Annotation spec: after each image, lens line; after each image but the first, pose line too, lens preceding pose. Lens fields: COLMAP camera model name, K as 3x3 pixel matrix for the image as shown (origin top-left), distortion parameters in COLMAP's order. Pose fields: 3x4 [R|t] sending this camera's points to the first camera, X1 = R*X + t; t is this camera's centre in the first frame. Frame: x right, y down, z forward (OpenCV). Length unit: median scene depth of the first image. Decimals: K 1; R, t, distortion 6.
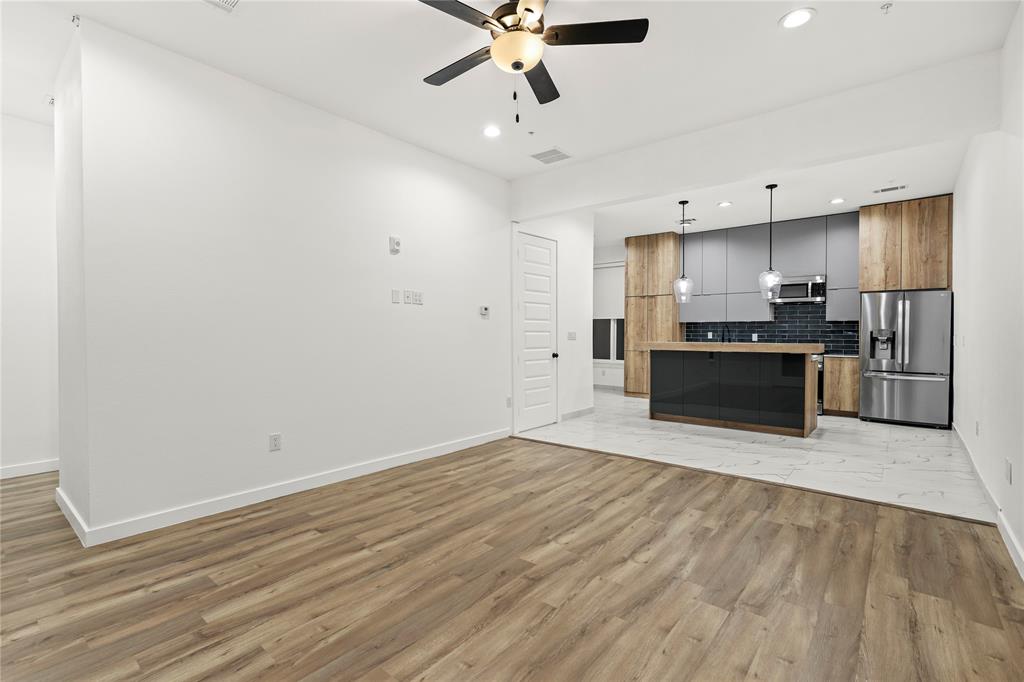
lens RADIAL K [[472.6, 0, 509.6], [0, 472.6, 338.8], [0, 0, 1]] dist [-0.001259, 0.000572]
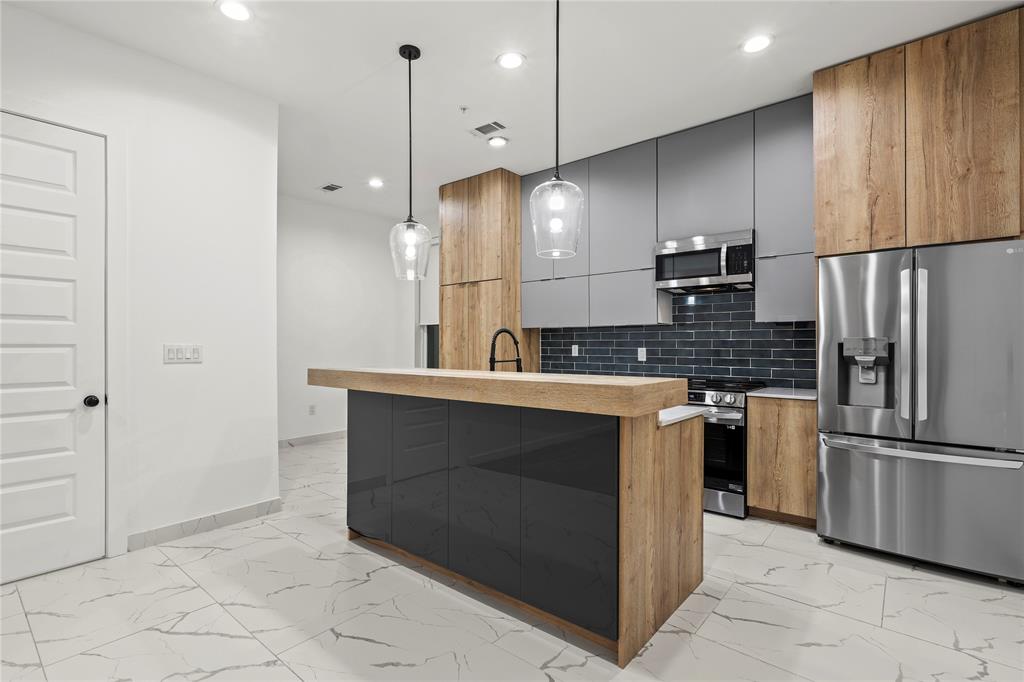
lens RADIAL K [[472.6, 0, 514.3], [0, 472.6, 343.4], [0, 0, 1]] dist [-0.001259, 0.000572]
pose [[0.999994, -0.002138, -0.002861, 0.450901], [0.002089, 0.999851, -0.017142, -0.008203], [0.002897, 0.017136, 0.999849, 0.544113]]
